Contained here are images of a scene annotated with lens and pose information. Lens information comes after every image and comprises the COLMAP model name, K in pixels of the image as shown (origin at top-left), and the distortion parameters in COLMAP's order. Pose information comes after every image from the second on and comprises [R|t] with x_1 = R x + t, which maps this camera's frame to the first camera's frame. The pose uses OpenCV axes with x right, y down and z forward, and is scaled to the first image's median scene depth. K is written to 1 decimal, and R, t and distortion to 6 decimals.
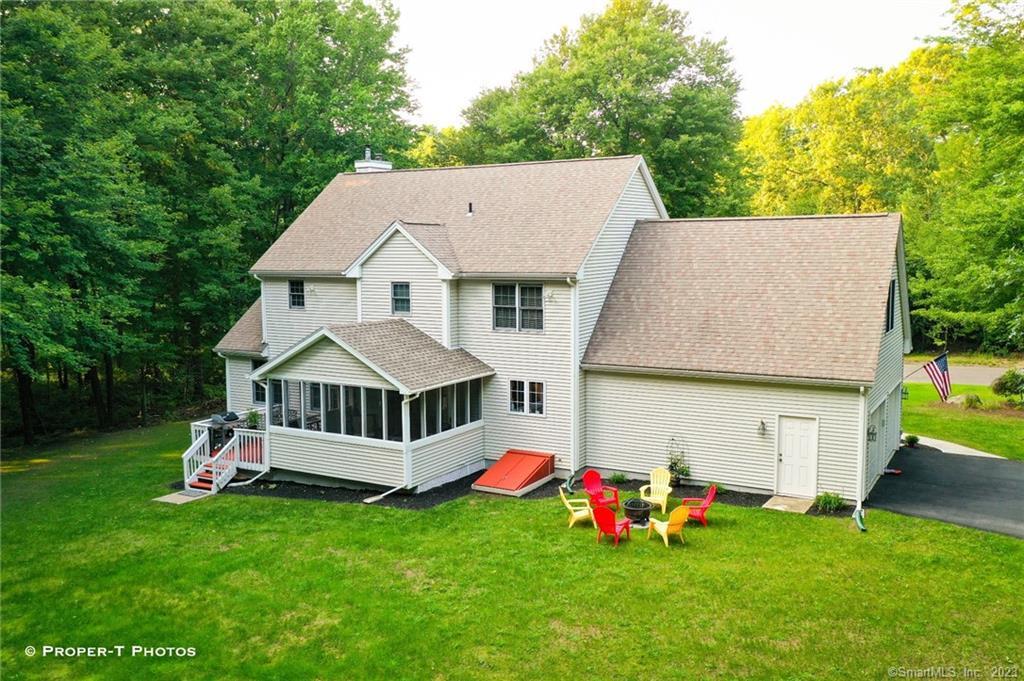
lens RADIAL K [[865.1, 0, 509.0], [0, 865.1, 339.0], [0, 0, 1]] dist [0.019420, 0.005846]
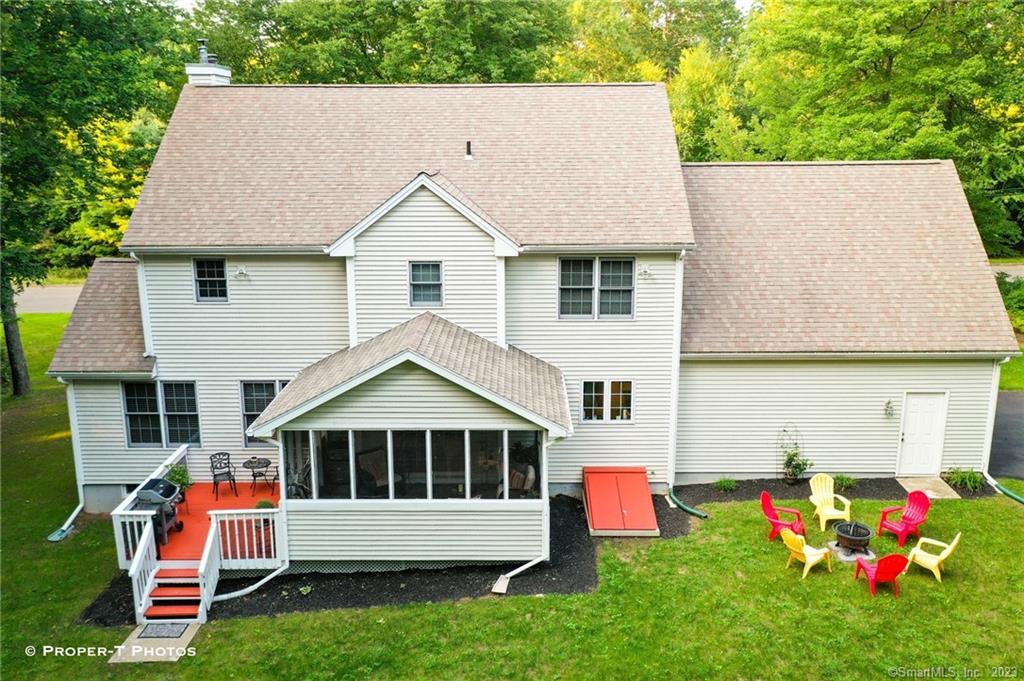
lens RADIAL K [[865.1, 0, 512.6], [0, 865.1, 341.3], [0, 0, 1]] dist [0.019420, 0.005846]
pose [[0.874310, -0.108413, 0.473105, -0.420429], [0.050358, 0.989737, 0.133736, -0.095539], [-0.482748, -0.093102, 0.870796, 0.364373]]
